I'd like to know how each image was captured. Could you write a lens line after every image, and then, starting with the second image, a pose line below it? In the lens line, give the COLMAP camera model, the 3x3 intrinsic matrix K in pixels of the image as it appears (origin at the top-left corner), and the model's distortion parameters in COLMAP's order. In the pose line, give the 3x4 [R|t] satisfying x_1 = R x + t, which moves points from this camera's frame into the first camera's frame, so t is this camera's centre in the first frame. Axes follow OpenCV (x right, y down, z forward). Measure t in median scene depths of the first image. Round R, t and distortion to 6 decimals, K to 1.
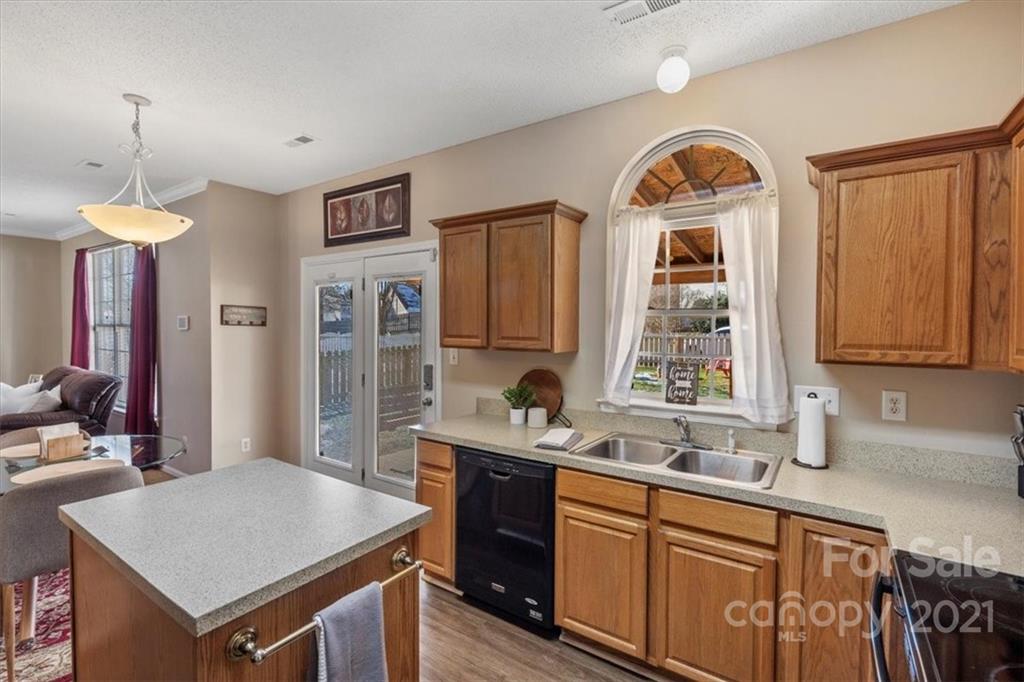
lens RADIAL K [[468.9, 0, 514.3], [0, 468.9, 337.2], [0, 0, 1]] dist [-0.011414, 0.010638]
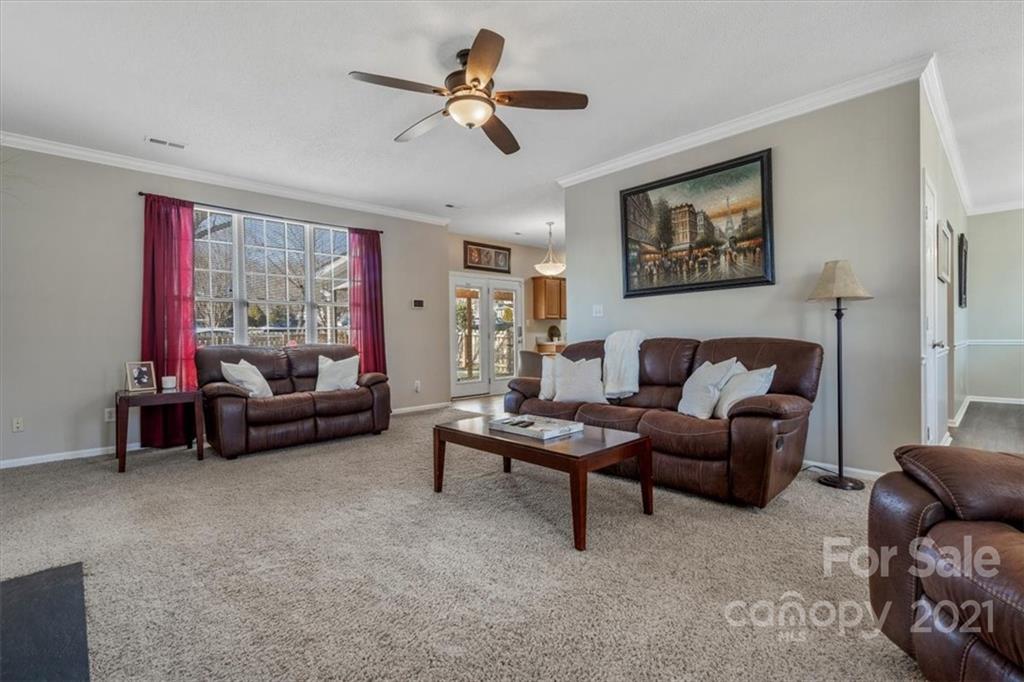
lens RADIAL K [[468.9, 0, 514.3], [0, 468.9, 337.2], [0, 0, 1]] dist [-0.011414, 0.010638]
pose [[0.211426, -0.015580, 0.977270, -2.440779], [0.039967, 0.999174, 0.007282, 0.087720], [-0.976577, 0.037519, 0.211874, 0.450918]]
